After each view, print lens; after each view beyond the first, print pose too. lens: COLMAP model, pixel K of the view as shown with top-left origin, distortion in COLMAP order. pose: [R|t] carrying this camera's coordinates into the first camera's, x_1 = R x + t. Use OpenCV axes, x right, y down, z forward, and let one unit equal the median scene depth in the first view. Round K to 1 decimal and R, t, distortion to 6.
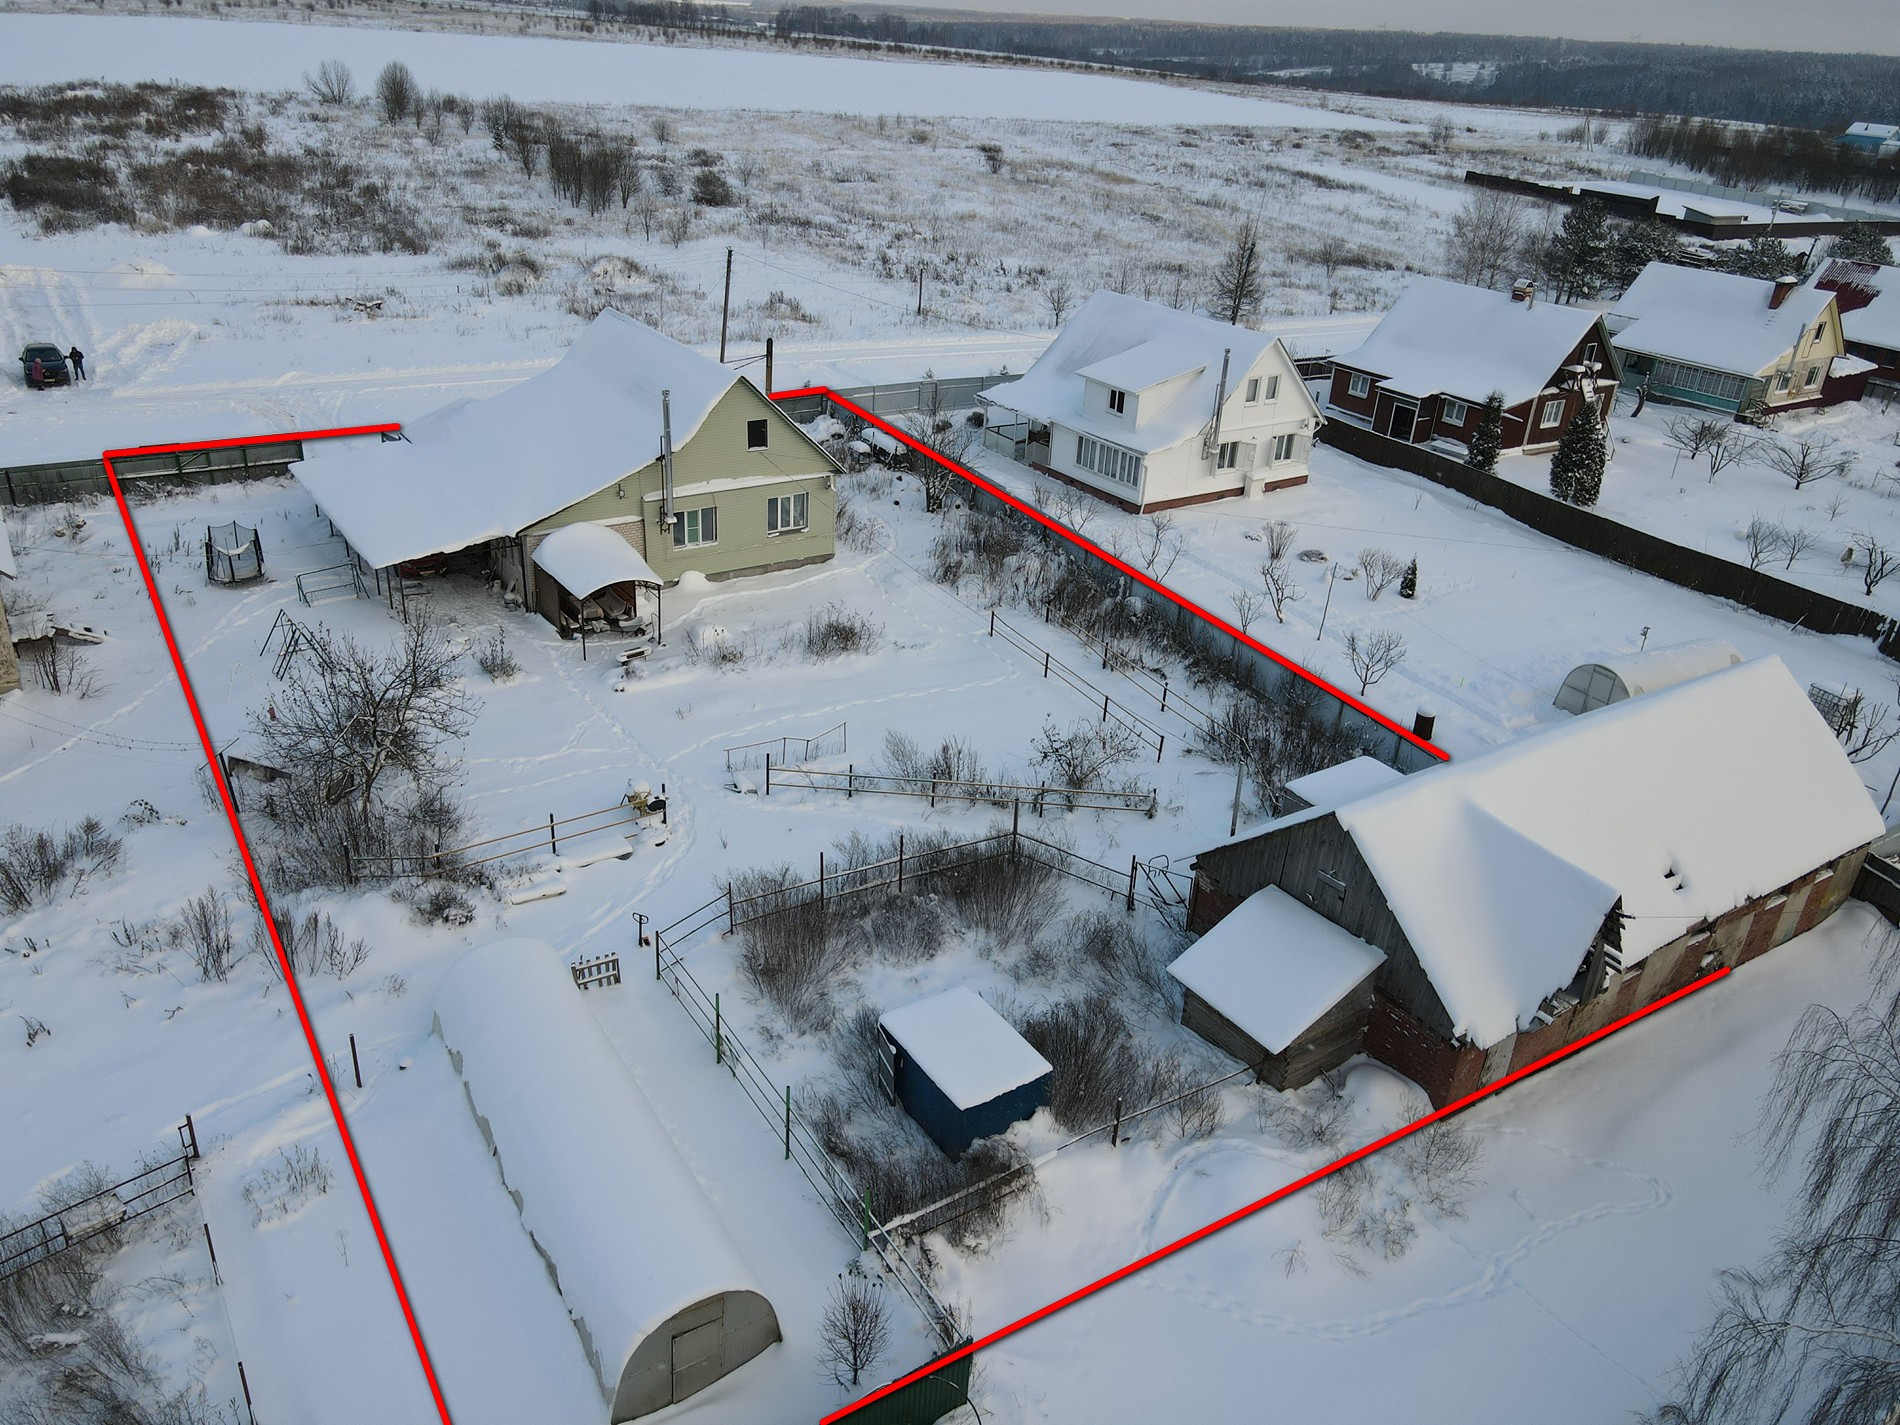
lens RADIAL K [[1394.0, 0, 947.1], [0, 1394.0, 719.0], [0, 0, 1]] dist [0.002156, 0.014745]
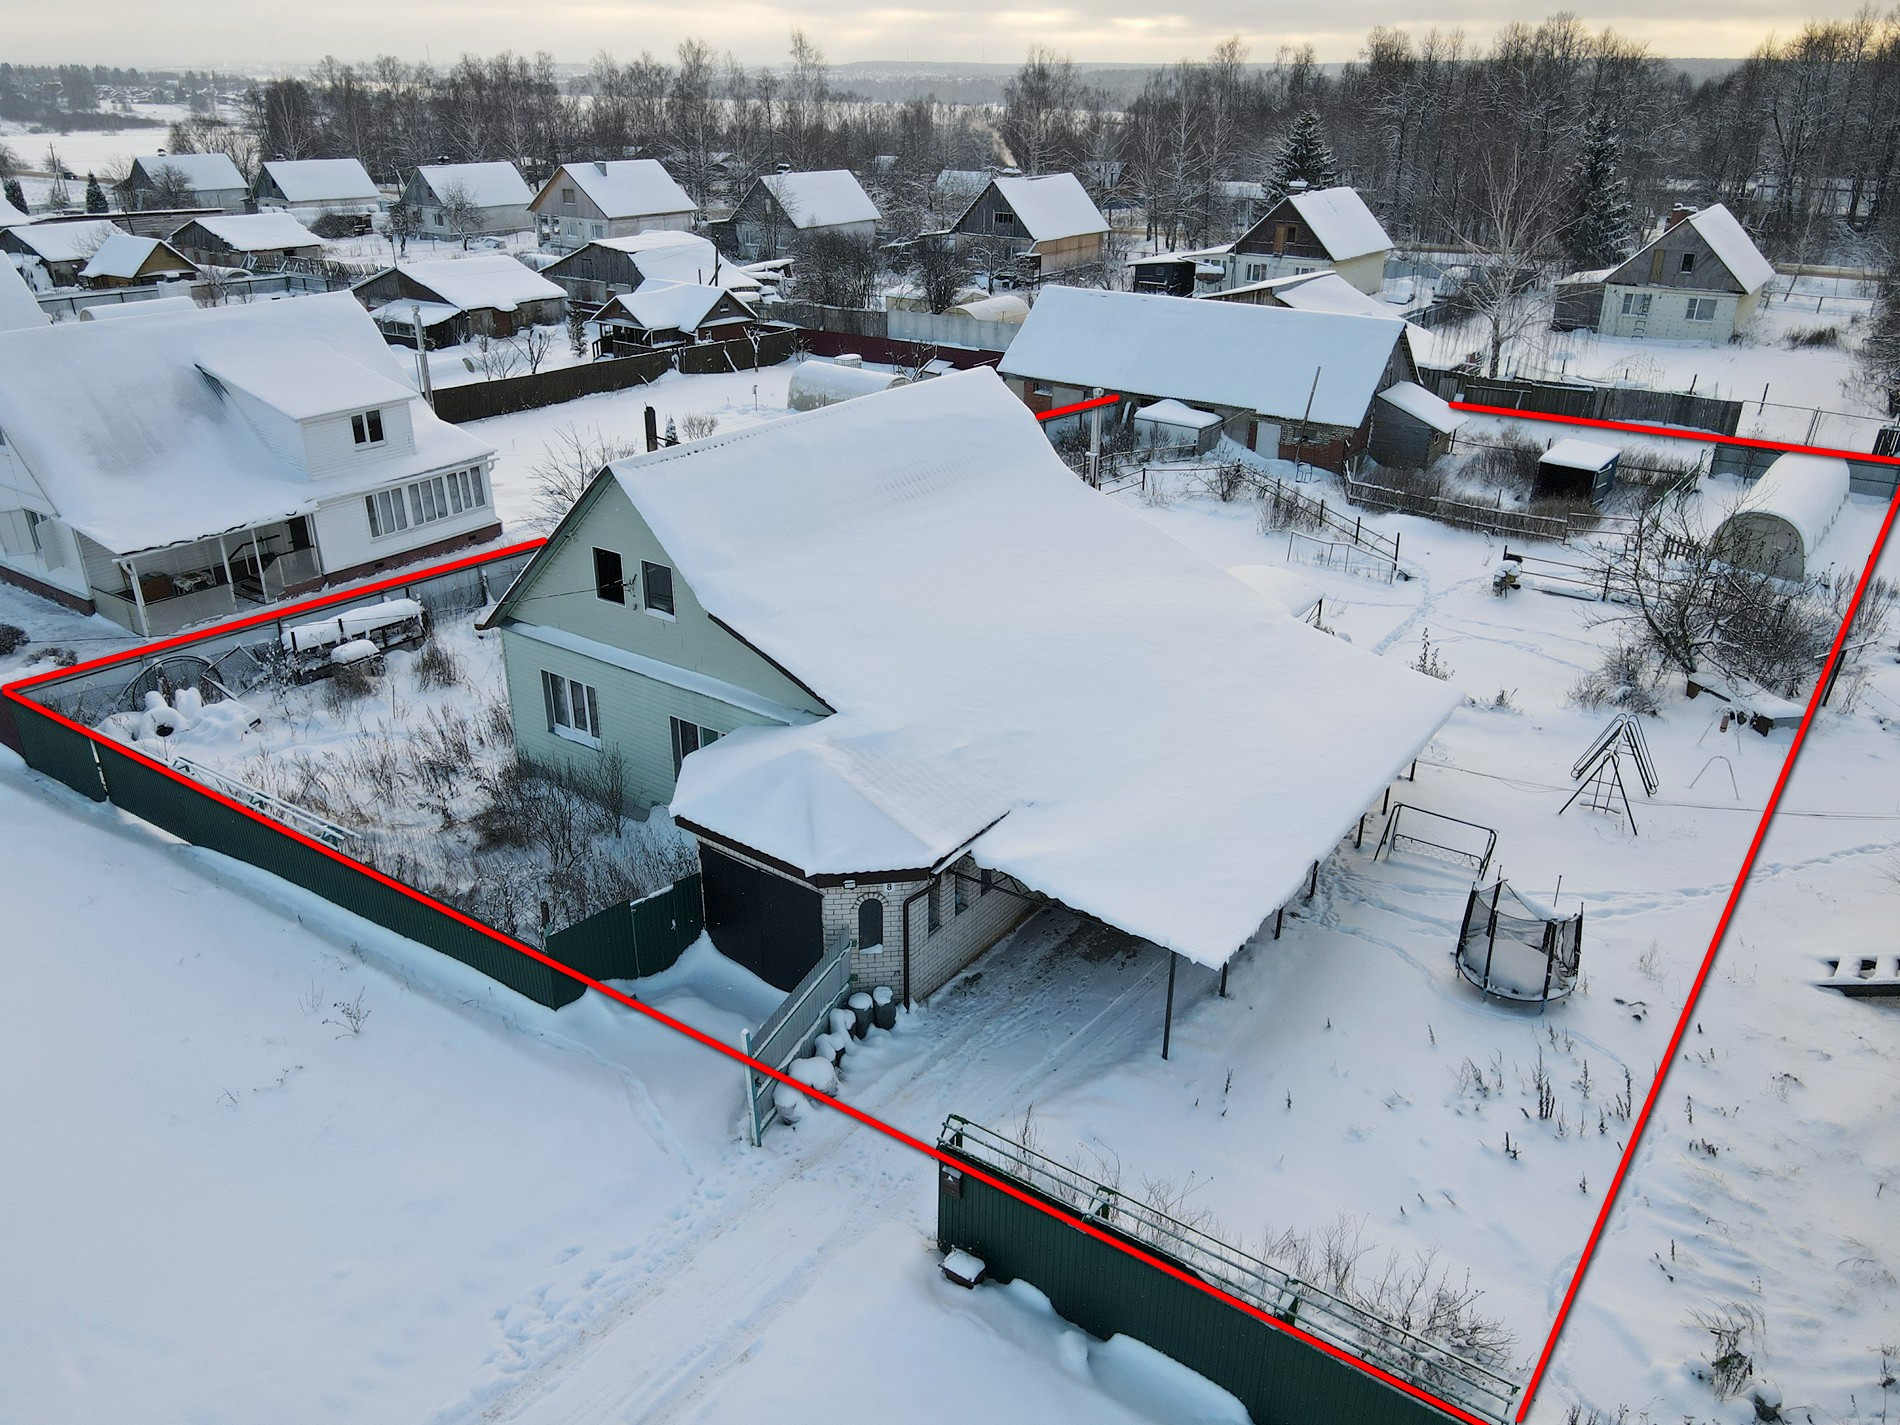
lens RADIAL K [[1394.0, 0, 947.1], [0, 1394.0, 719.0], [0, 0, 1]] dist [0.002156, 0.014745]
pose [[-0.347816, -0.445285, 0.825073, -0.784226], [0.400637, 0.725037, 0.560189, -0.507474], [-0.847652, 0.525398, -0.073782, 1.133744]]
